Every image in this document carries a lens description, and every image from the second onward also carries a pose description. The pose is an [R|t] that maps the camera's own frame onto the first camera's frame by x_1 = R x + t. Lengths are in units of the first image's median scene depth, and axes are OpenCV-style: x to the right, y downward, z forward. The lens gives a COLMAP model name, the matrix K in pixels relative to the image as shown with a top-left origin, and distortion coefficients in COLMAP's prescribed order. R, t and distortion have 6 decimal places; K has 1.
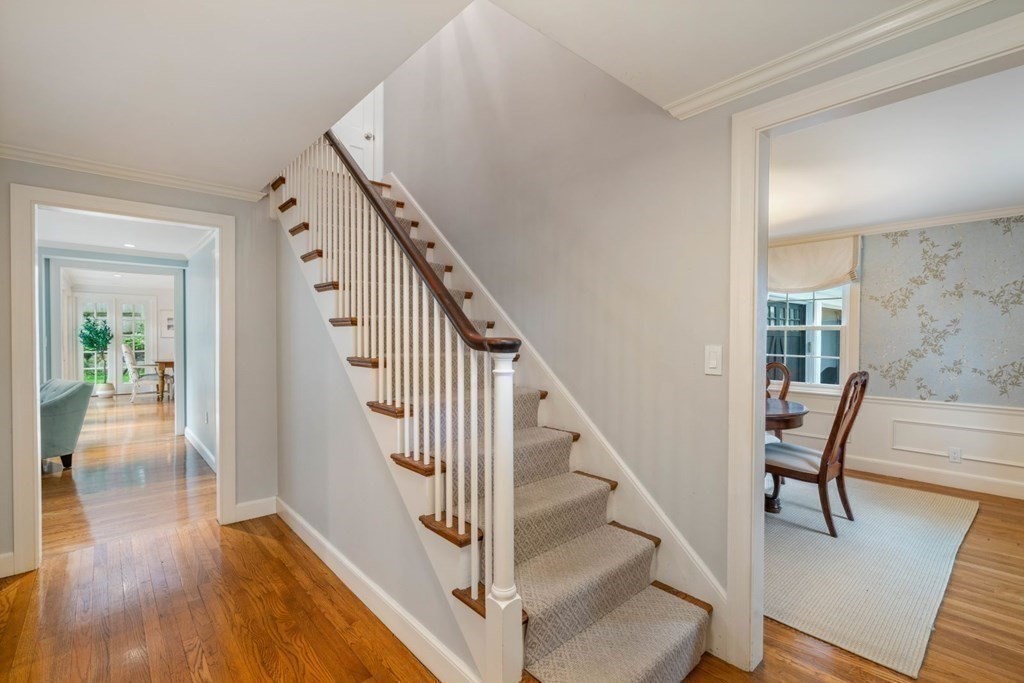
lens RADIAL K [[465.2, 0, 512.0], [0, 465.2, 341.5], [0, 0, 1]] dist [0.001323, -0.000384]
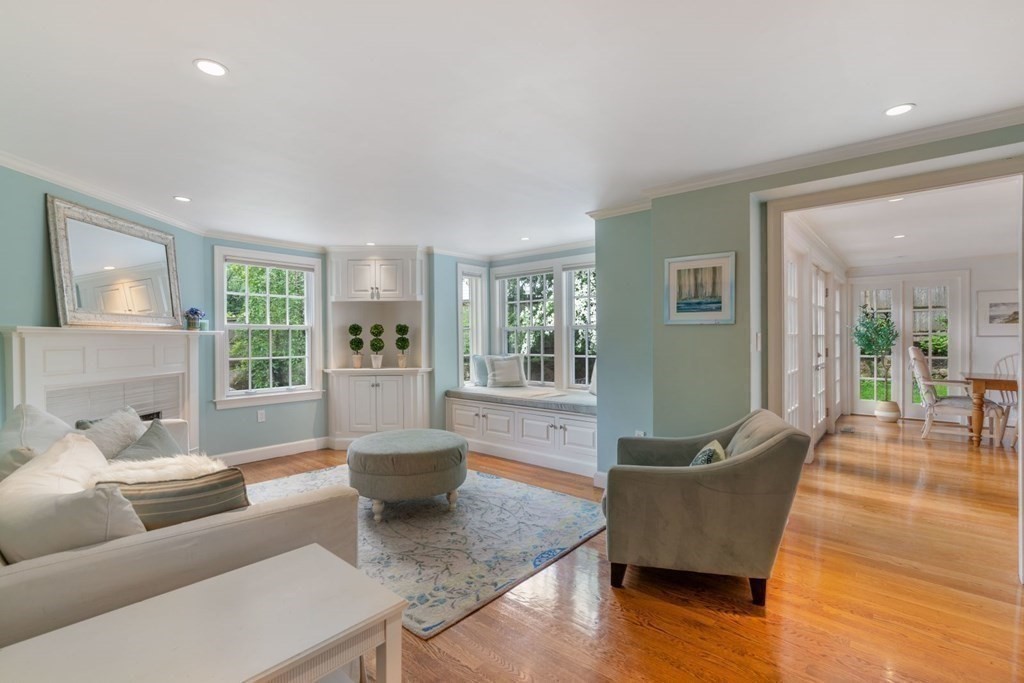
lens RADIAL K [[465.2, 0, 512.0], [0, 465.2, 341.5], [0, 0, 1]] dist [0.001323, -0.000384]
pose [[0.144863, 0.001196, -0.989451, -0.421593], [-0.006483, 0.999979, 0.000260, 0.003801], [0.989431, 0.006377, 0.144867, 0.546747]]
